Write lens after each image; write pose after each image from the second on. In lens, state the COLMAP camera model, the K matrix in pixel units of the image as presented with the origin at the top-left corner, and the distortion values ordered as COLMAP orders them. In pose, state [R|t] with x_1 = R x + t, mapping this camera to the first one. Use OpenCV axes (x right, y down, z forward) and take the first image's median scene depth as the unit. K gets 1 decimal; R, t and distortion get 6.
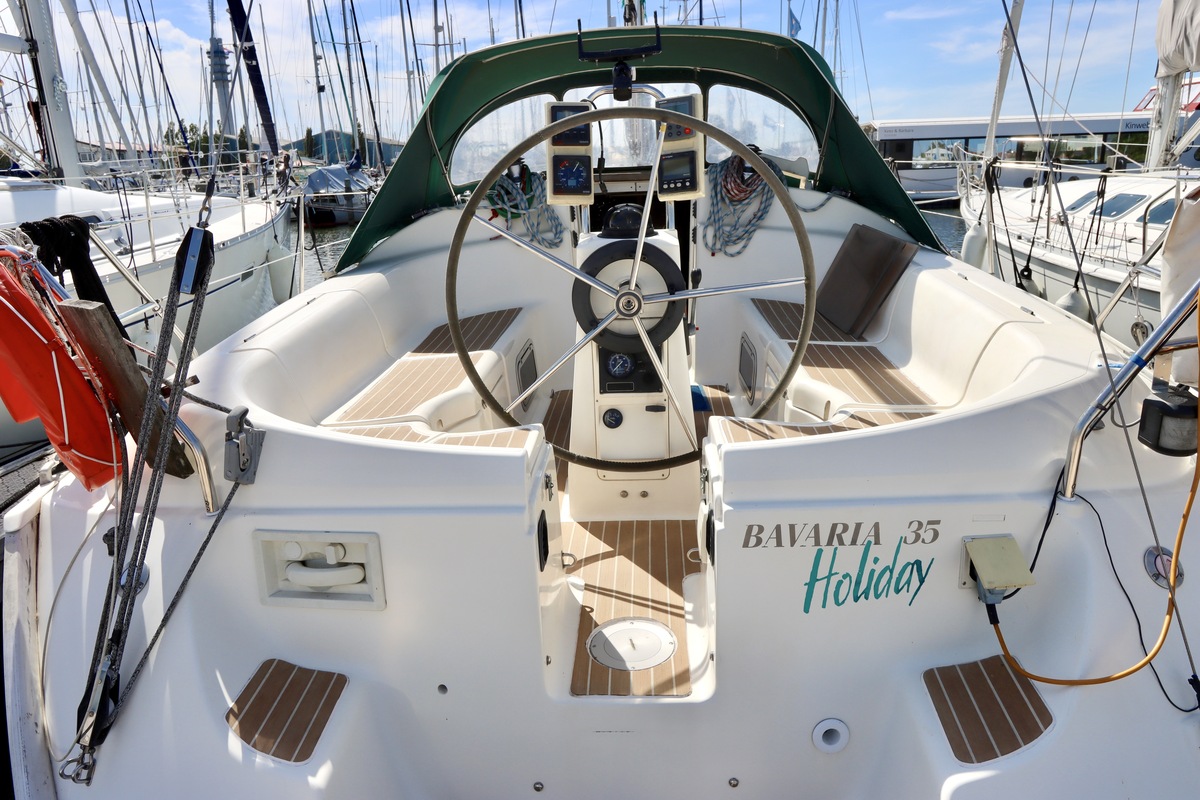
lens RADIAL K [[864.1, 0, 622.3], [0, 864.1, 401.6], [0, 0, 1]] dist [-0.002687, -0.001123]
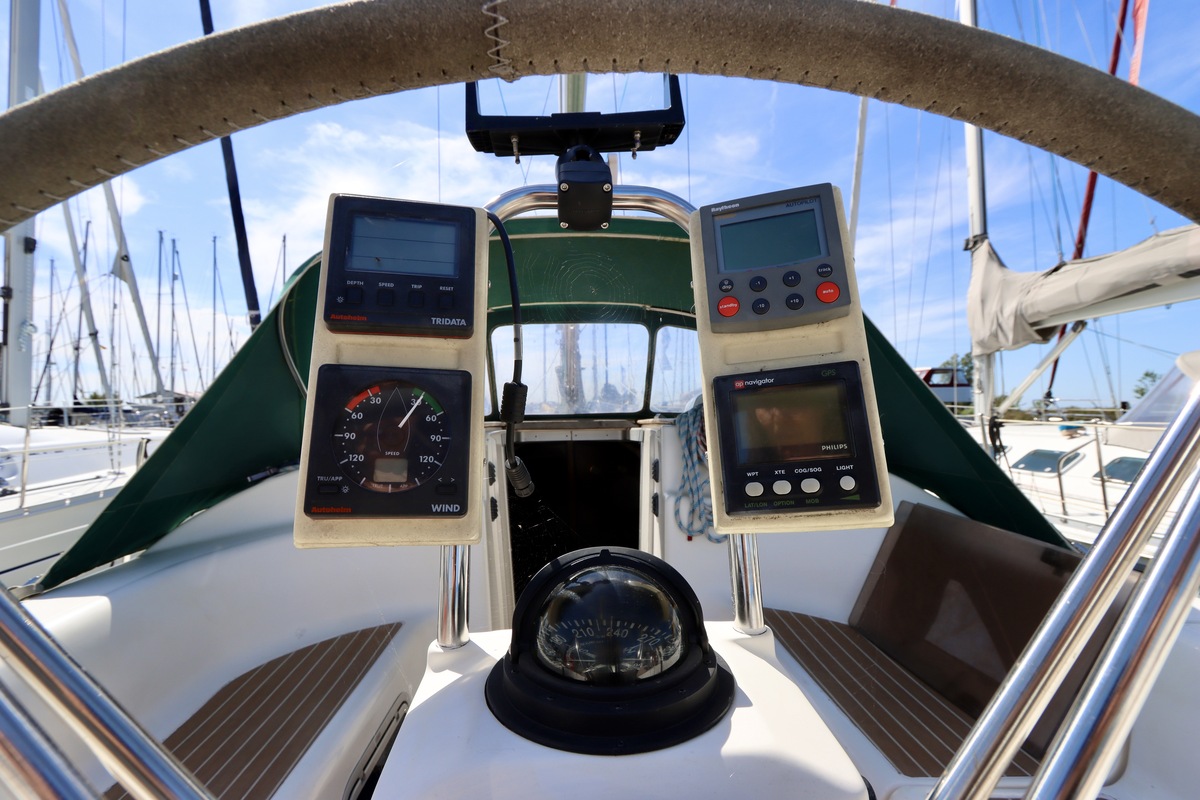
lens RADIAL K [[562.7, 0, 601.0], [0, 562.7, 405.4], [0, 0, 1]] dist [-0.146739, 0.113251]
pose [[0.996042, 0.022371, 0.086026, -0.007248], [0.002450, 0.960536, -0.278147, -0.149030], [-0.088853, 0.277256, 0.956679, 0.549110]]
